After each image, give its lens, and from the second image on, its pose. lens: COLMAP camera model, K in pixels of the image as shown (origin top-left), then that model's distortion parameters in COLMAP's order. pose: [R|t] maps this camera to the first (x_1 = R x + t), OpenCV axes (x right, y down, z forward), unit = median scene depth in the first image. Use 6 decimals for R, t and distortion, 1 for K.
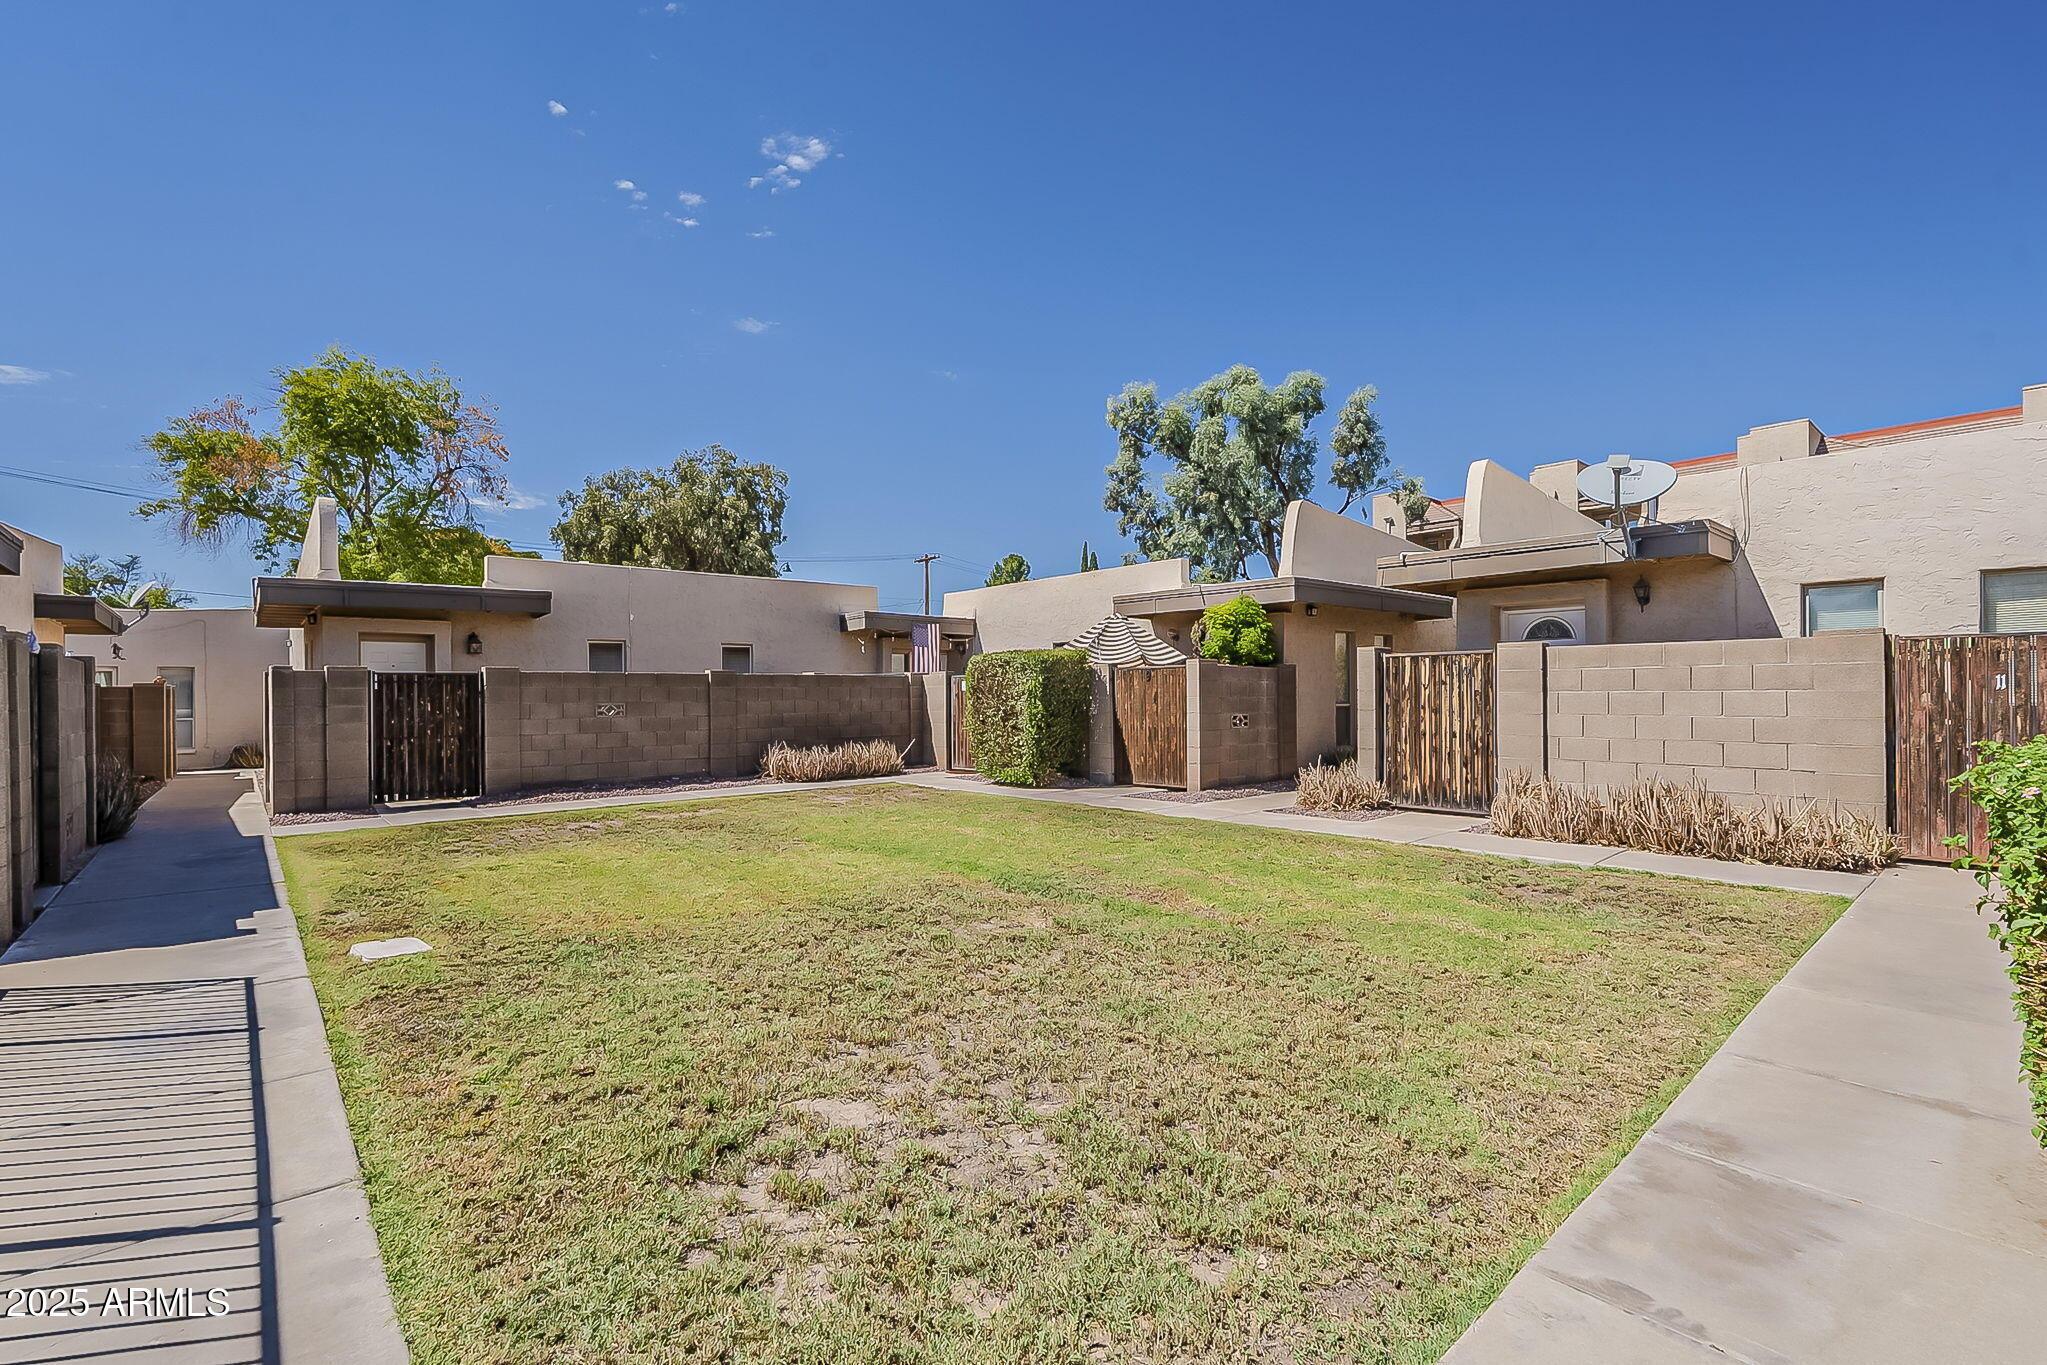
lens RADIAL K [[899.7, 0, 1021.1], [0, 899.7, 688.2], [0, 0, 1]] dist [-0.014933, 0.008300]
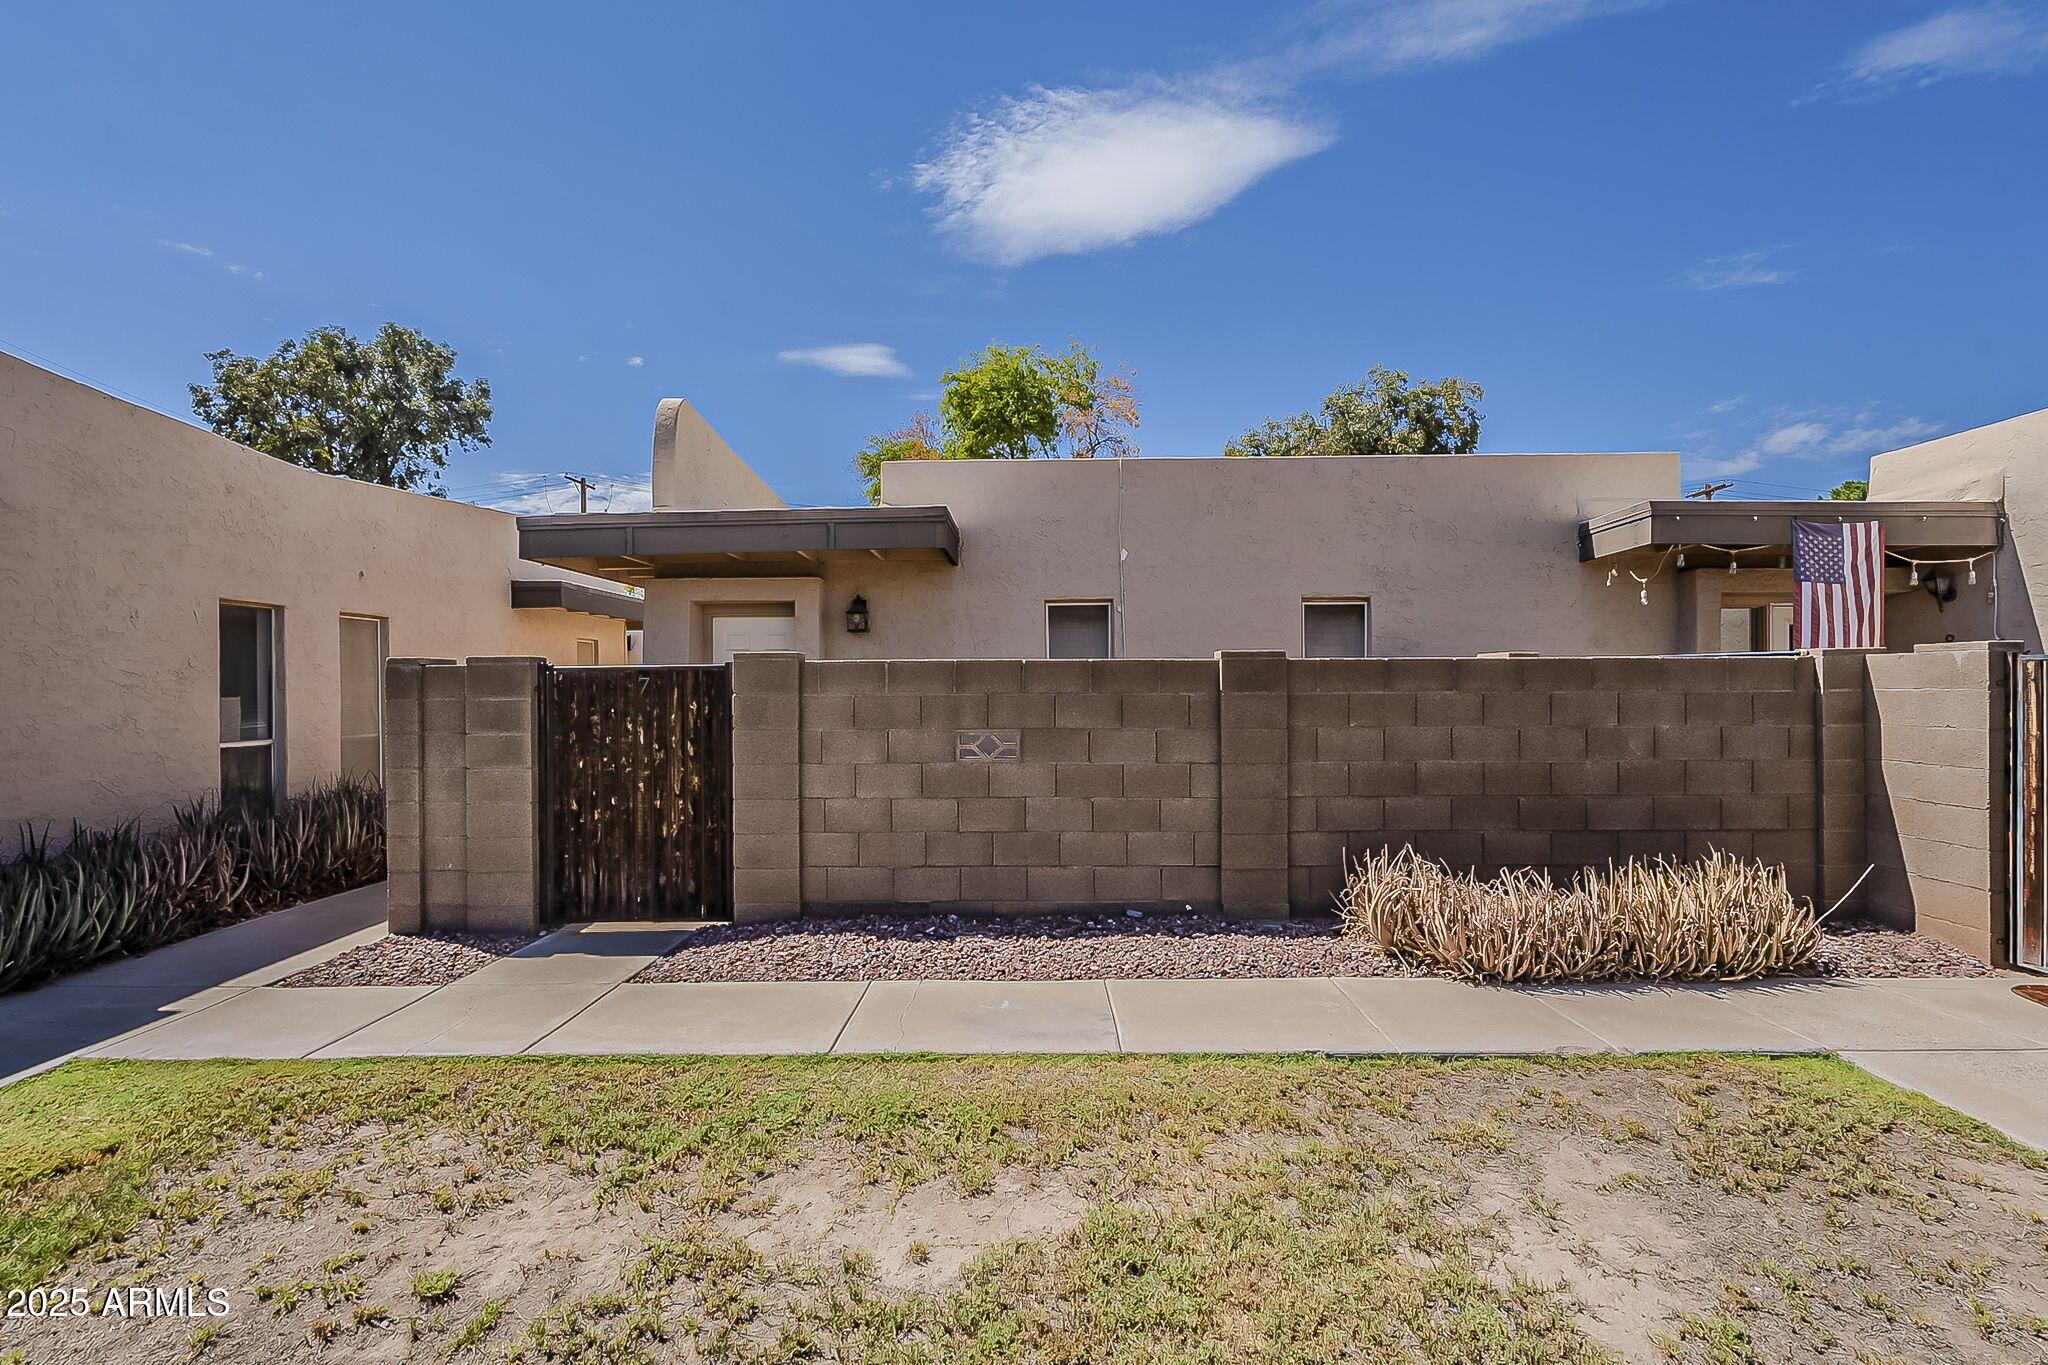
lens RADIAL K [[903.1, 0, 1024.0], [0, 903.1, 682.5], [0, 0, 1]] dist [-0.002430, -0.000117]
pose [[0.741583, -0.000633, -0.670861, -0.118105], [0.003859, 0.999987, 0.003321, -0.006474], [0.670850, -0.005051, 0.741576, 0.543073]]
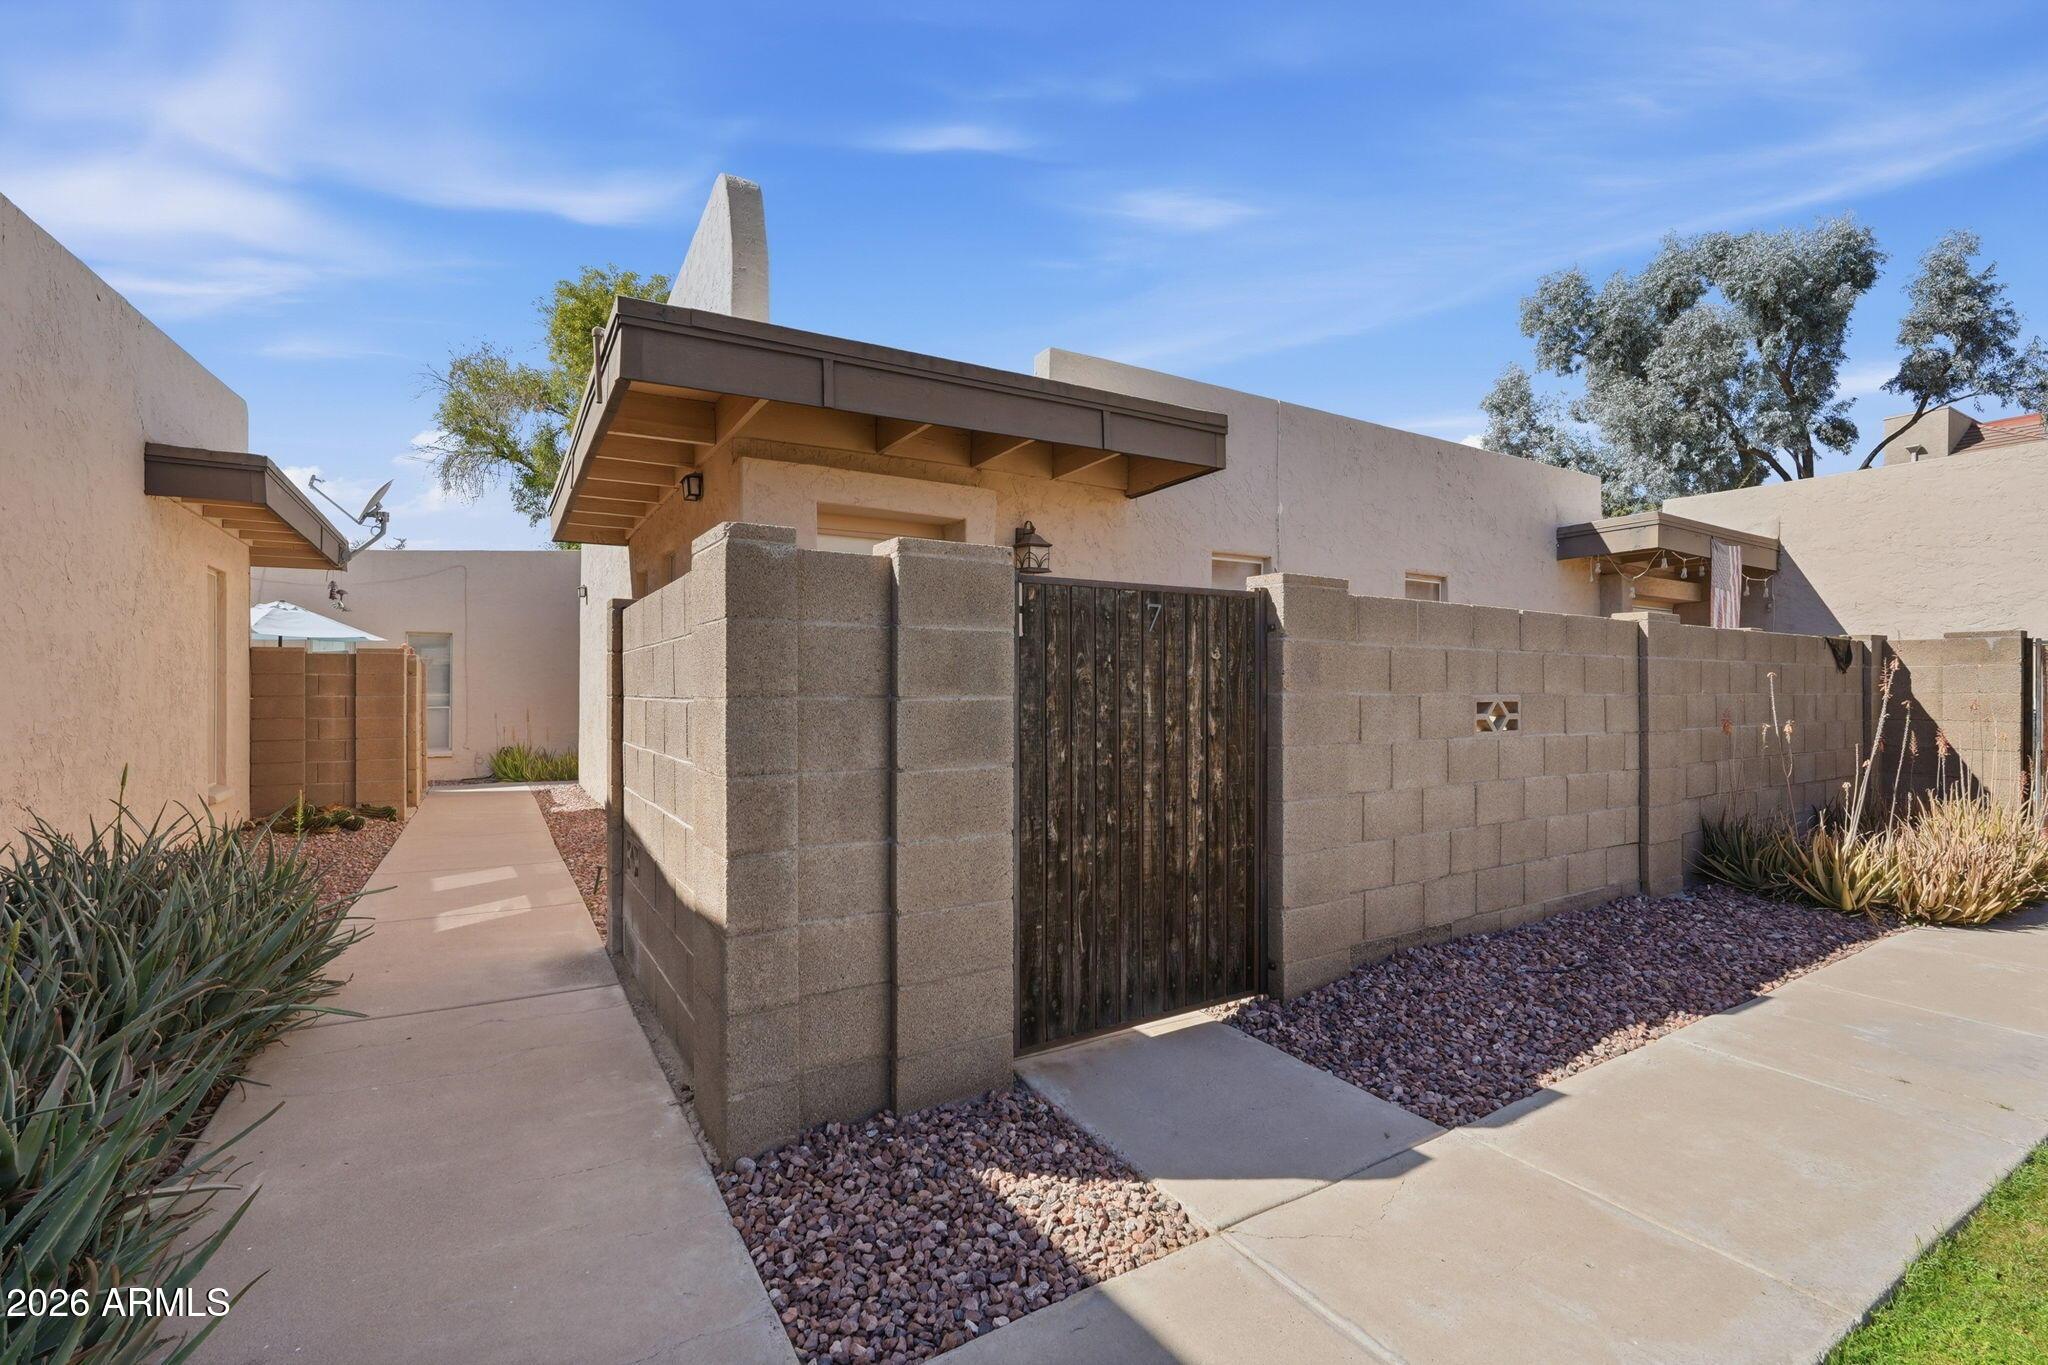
lens RADIAL K [[896.4, 0, 1024.0], [0, 896.4, 682.5], [0, 0, 1]] dist [-0.019001, 0.007733]
pose [[0.984511, 0.010881, -0.174984, -0.458083], [-0.010638, 0.999941, 0.002325, 0.010149], [0.174999, -0.000427, 0.984569, 0.498281]]
